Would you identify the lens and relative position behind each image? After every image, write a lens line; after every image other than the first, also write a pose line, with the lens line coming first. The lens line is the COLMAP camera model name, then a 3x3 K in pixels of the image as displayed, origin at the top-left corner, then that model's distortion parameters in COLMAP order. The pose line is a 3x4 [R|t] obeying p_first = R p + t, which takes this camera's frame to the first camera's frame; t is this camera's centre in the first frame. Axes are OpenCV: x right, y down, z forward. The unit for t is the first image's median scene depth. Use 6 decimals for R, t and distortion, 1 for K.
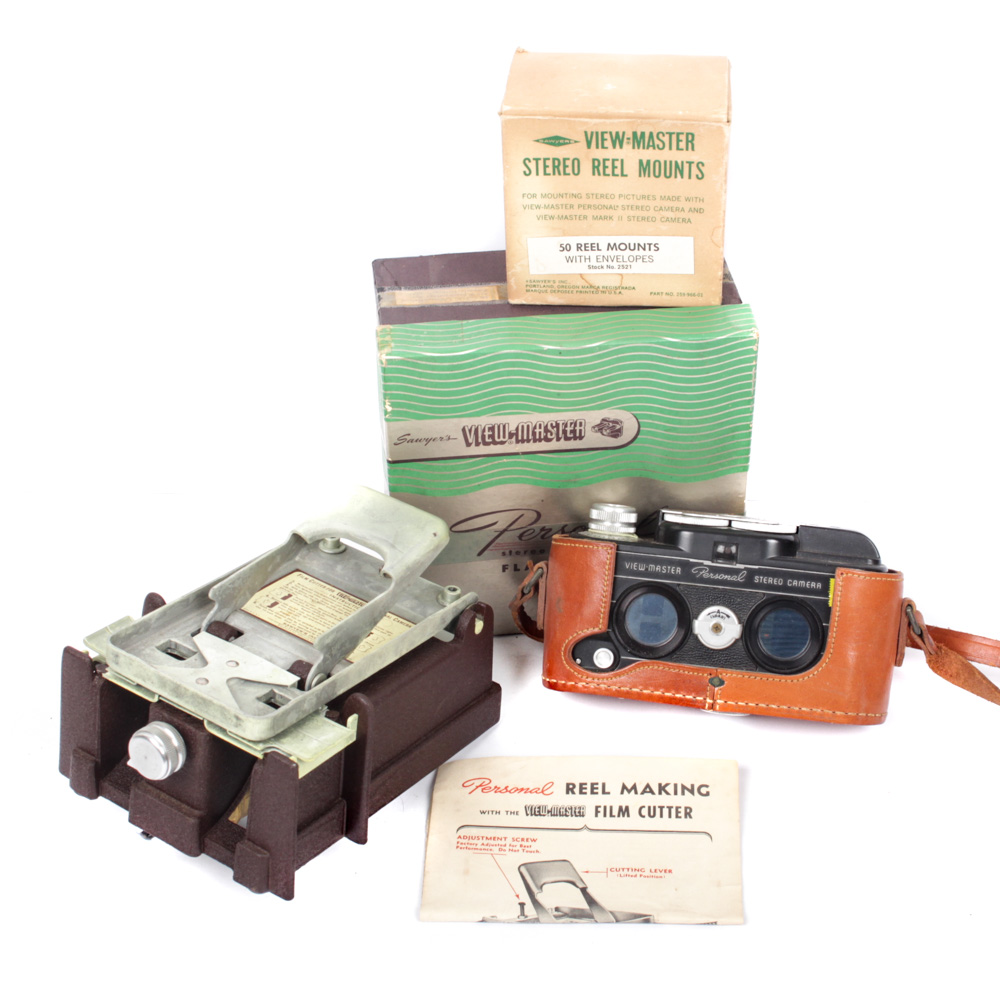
lens RADIAL K [[1824.7, 0, 500.0], [0, 1824.7, 500.0], [0, 0, 1]] dist [-0.189919, -0.076191]
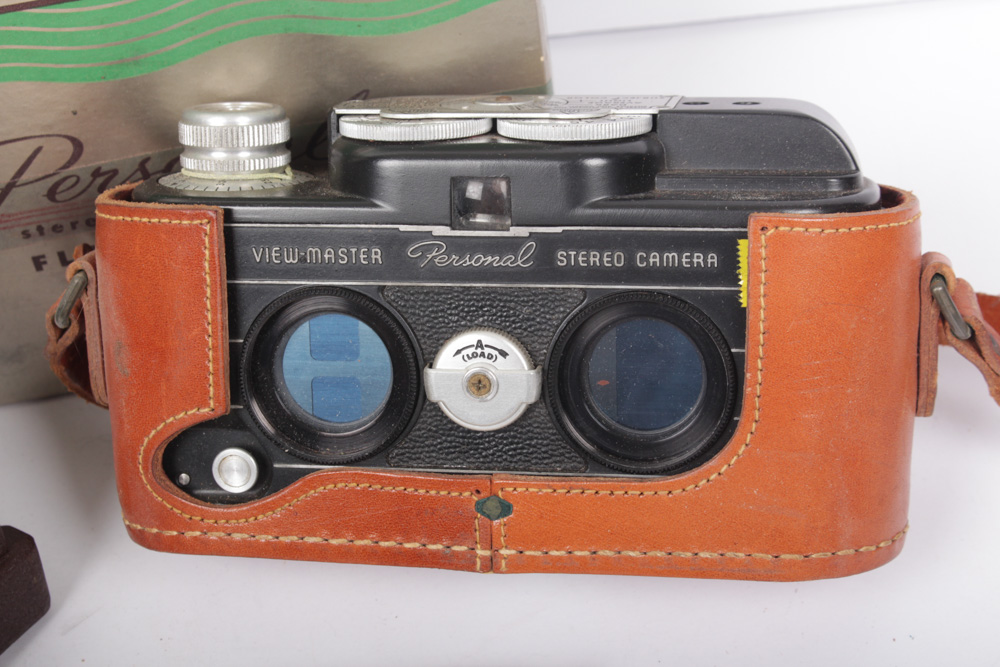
lens RADIAL K [[2116.7, 0, 500.0], [0, 2116.7, 333.5], [0, 0, 1]] dist [-0.000340, 0.083194]
pose [[0.993668, -0.112351, 0.000605, 0.120723], [0.110797, 0.980794, 0.160521, -0.018261], [-0.018628, -0.159438, 0.987032, 0.501581]]
